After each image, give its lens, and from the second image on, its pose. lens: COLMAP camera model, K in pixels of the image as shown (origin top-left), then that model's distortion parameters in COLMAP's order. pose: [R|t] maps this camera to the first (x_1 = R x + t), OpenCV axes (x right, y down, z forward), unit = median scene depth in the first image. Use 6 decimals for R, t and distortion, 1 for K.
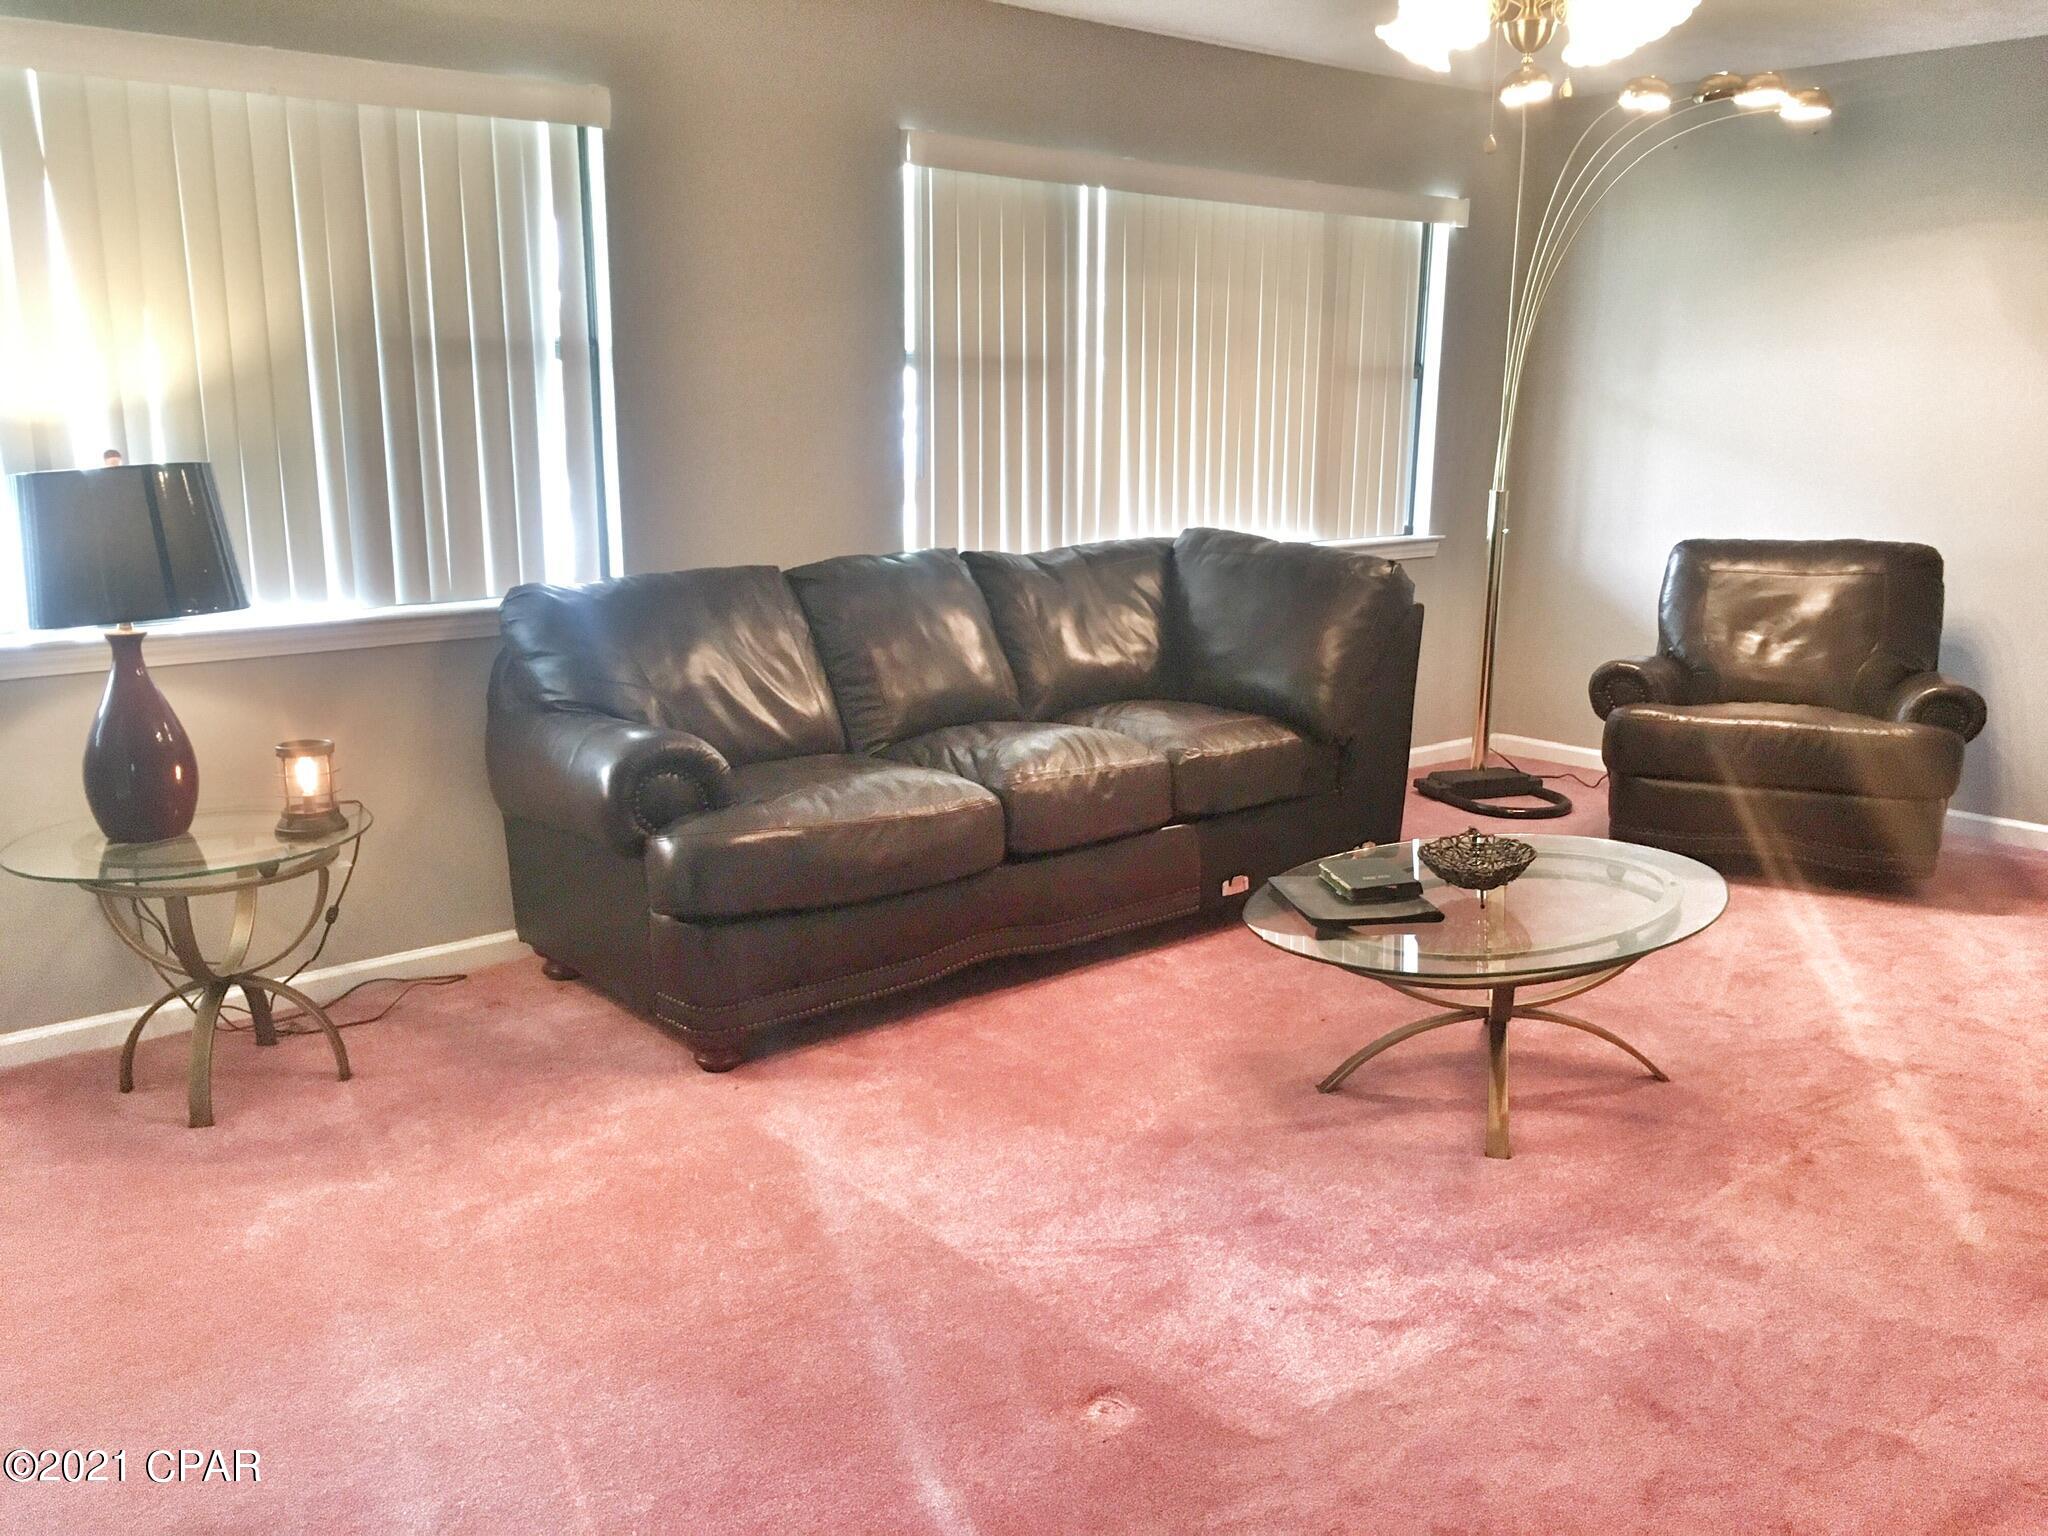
lens RADIAL K [[1754.0, 0, 1025.2], [0, 1754.0, 763.5], [0, 0, 1]] dist [0.077099, -0.098068]
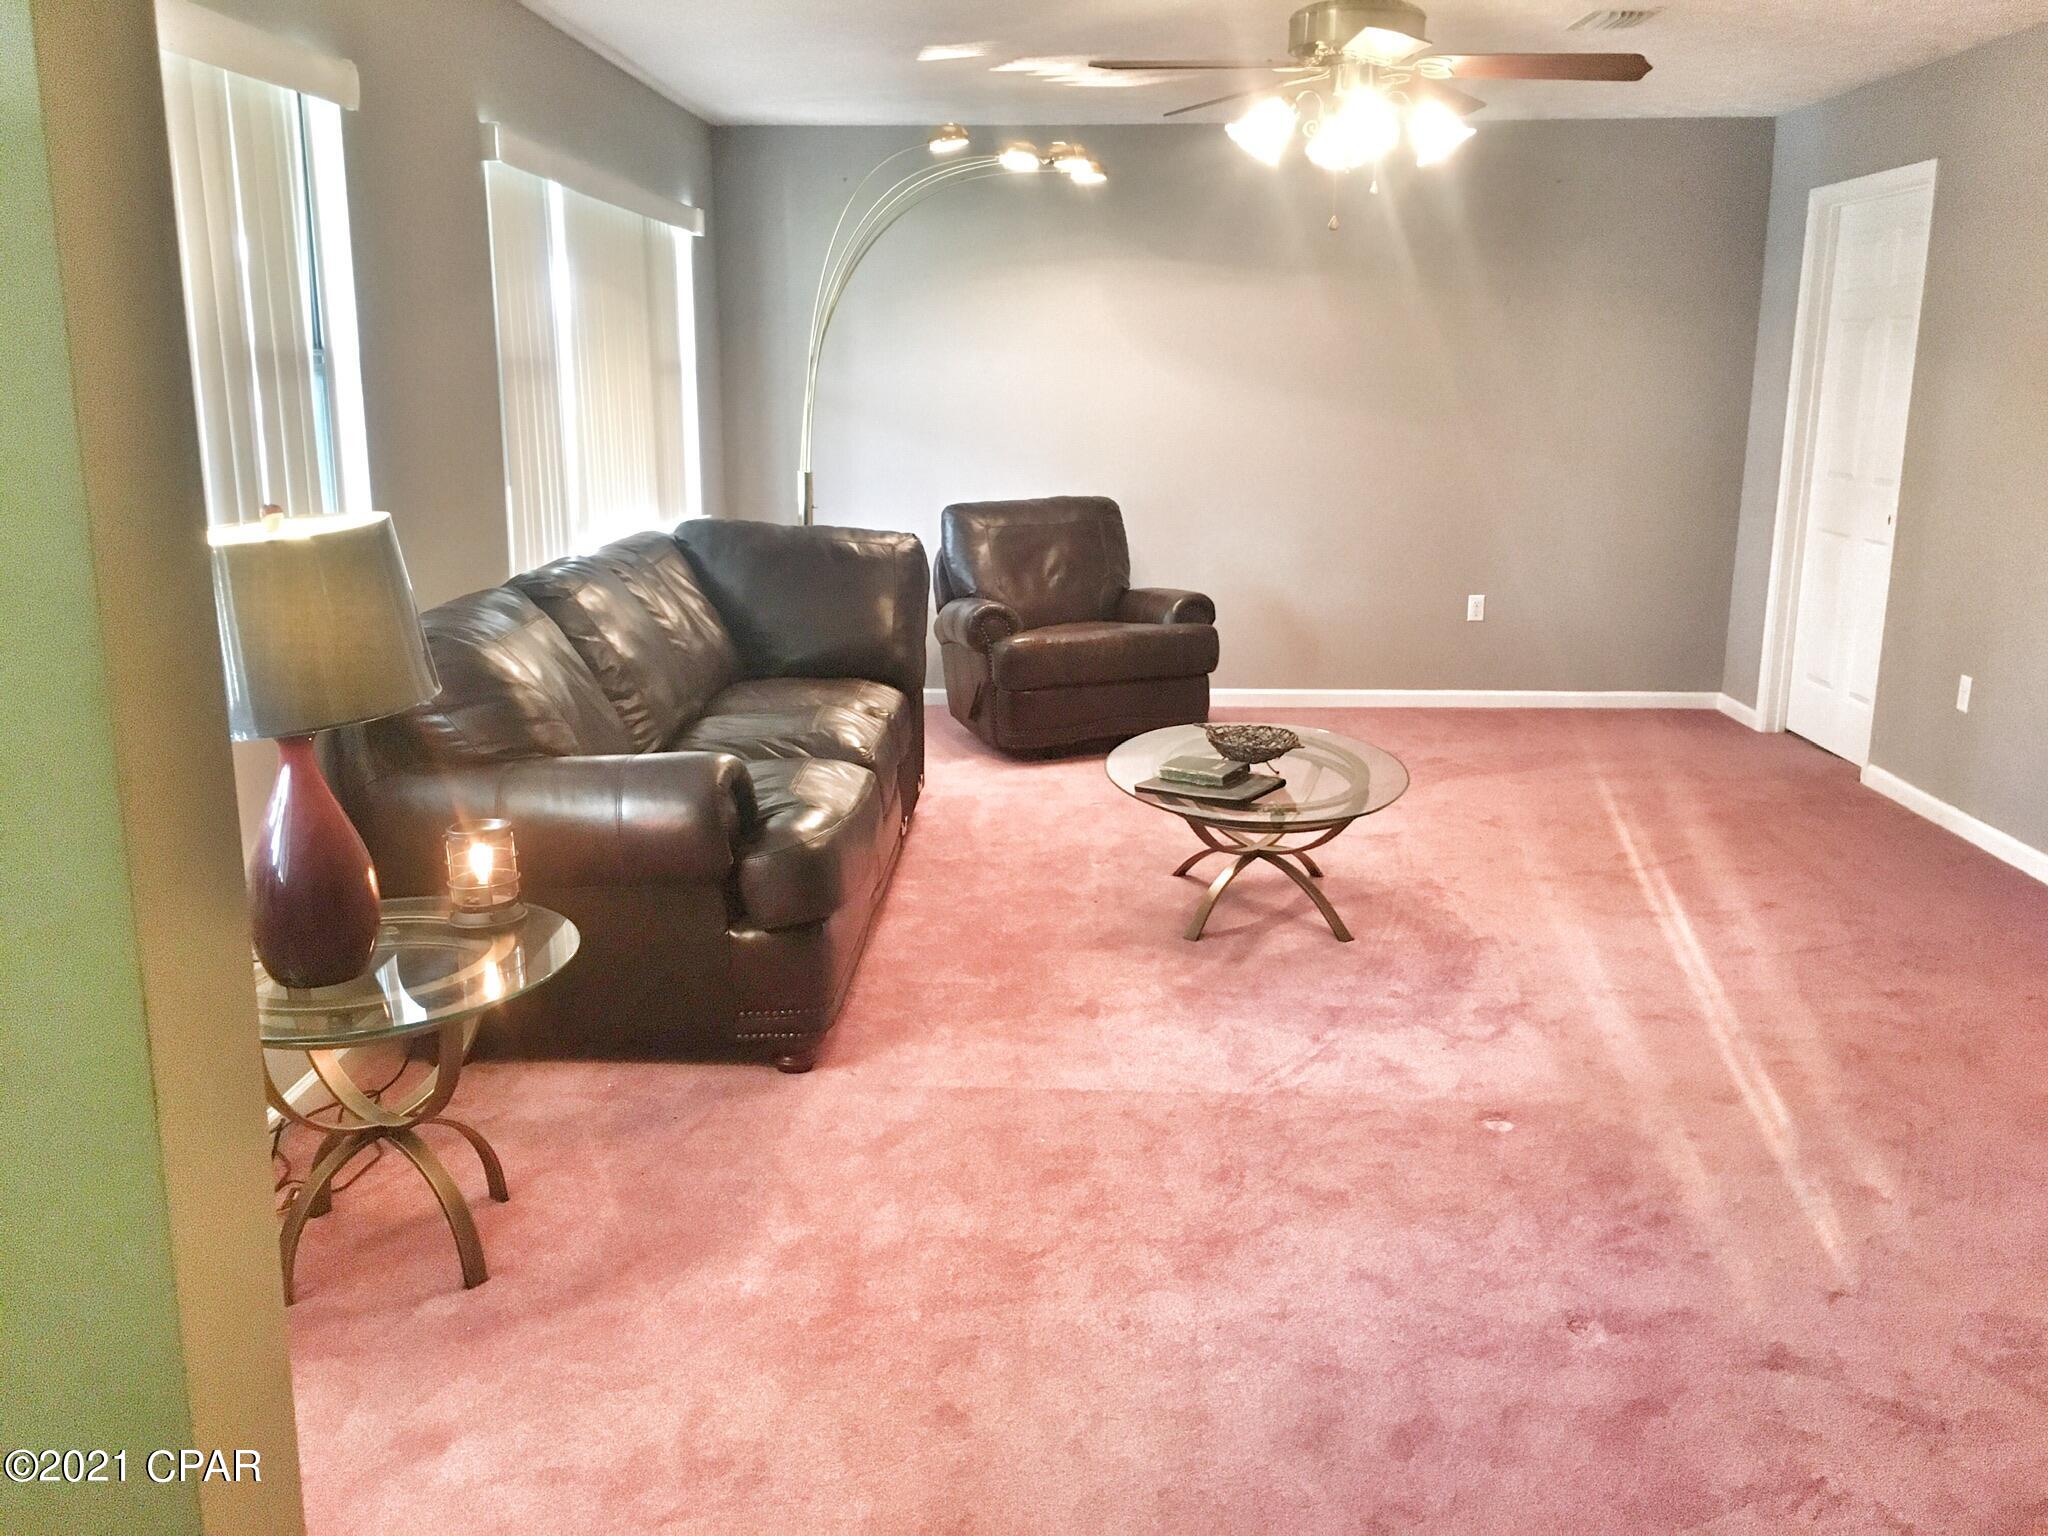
lens RADIAL K [[1754.0, 0, 1025.2], [0, 1754.0, 763.5], [0, 0, 1]] dist [0.077099, -0.098068]
pose [[0.675151, -0.171958, 0.717358, -0.705234], [0.159757, 0.983457, 0.085387, -0.060967], [-0.720173, 0.056953, 0.691453, 0.163526]]
